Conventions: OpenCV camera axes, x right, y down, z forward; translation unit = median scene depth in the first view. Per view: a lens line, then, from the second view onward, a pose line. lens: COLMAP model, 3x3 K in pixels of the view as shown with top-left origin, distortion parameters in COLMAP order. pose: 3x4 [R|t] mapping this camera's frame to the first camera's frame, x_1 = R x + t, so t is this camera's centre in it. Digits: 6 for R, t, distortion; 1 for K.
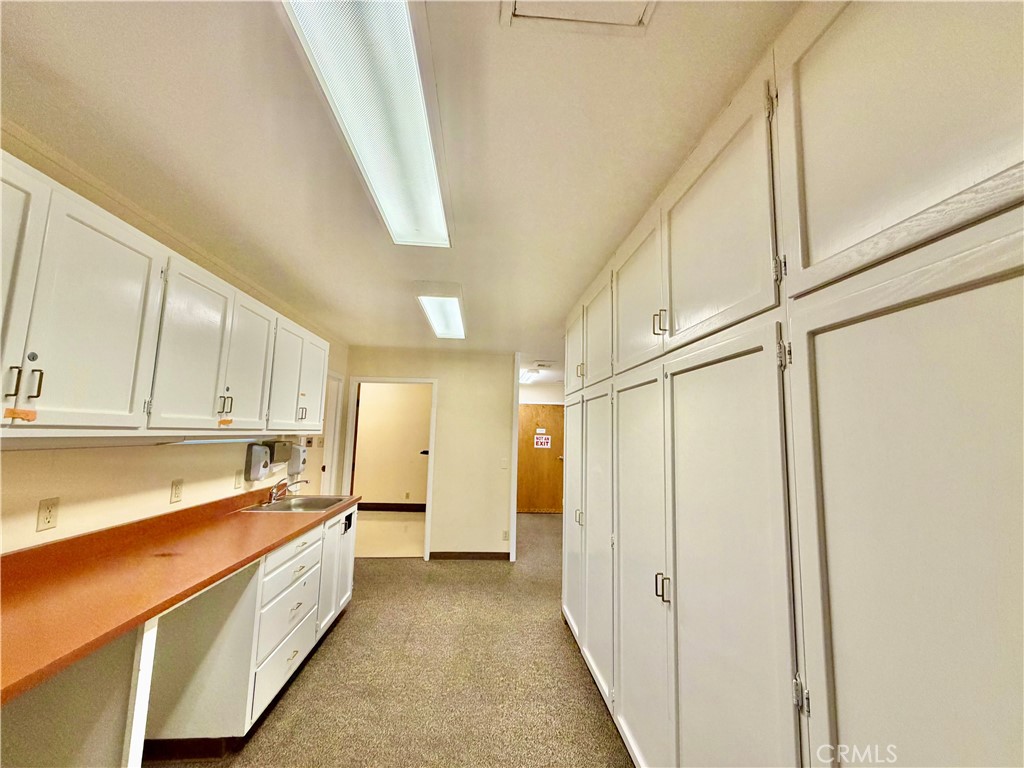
lens RADIAL K [[407.2, 0, 509.5], [0, 407.2, 386.9], [0, 0, 1]] dist [0.000193, 0.000589]
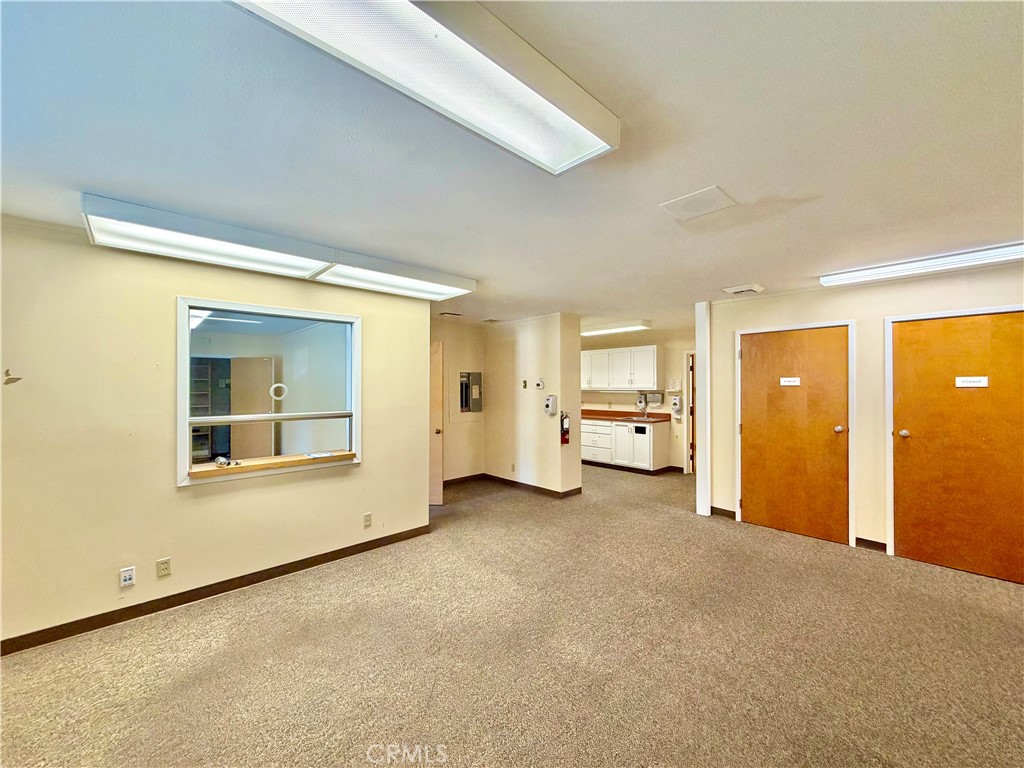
lens RADIAL K [[407.2, 0, 509.5], [0, 407.2, 386.9], [0, 0, 1]] dist [0.000193, 0.000589]
pose [[-0.779916, -0.018910, -0.625599, 2.113478], [0.058354, 0.992993, -0.102764, 0.404552], [0.623158, -0.116653, -0.773347, 3.196102]]
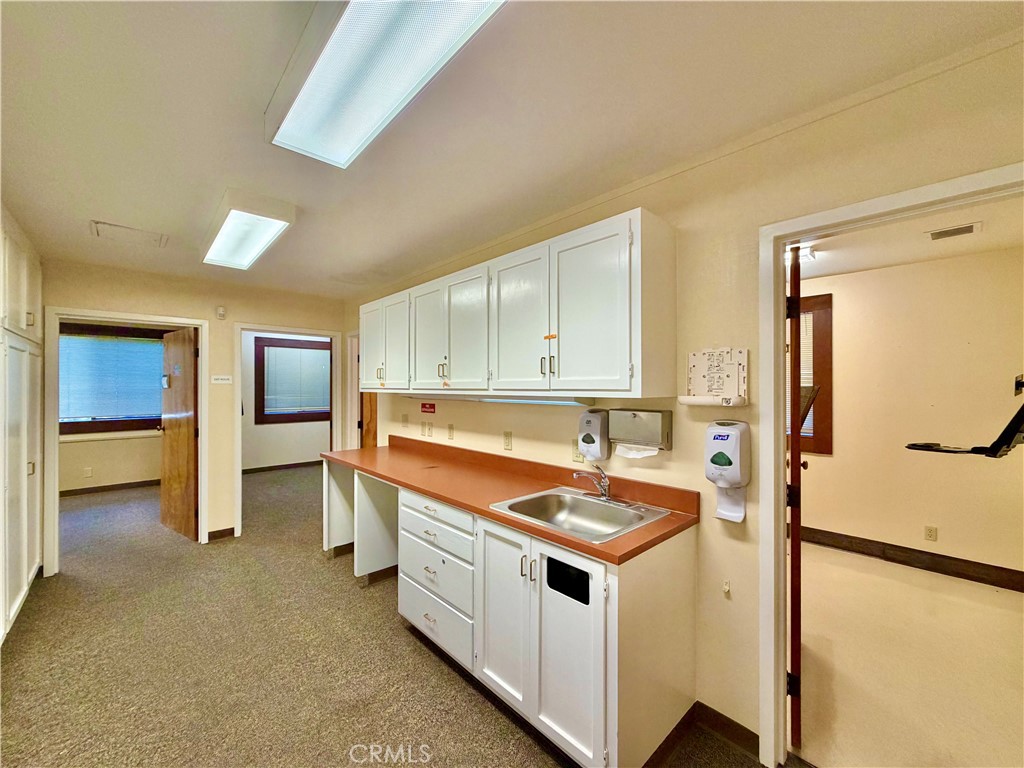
lens RADIAL K [[407.2, 0, 509.5], [0, 407.2, 386.9], [0, 0, 1]] dist [0.000193, 0.000589]
pose [[-0.776762, -0.030253, -0.629068, -0.048394], [0.051411, 0.992466, -0.111210, 0.224957], [0.627693, -0.118725, -0.769354, 1.911033]]
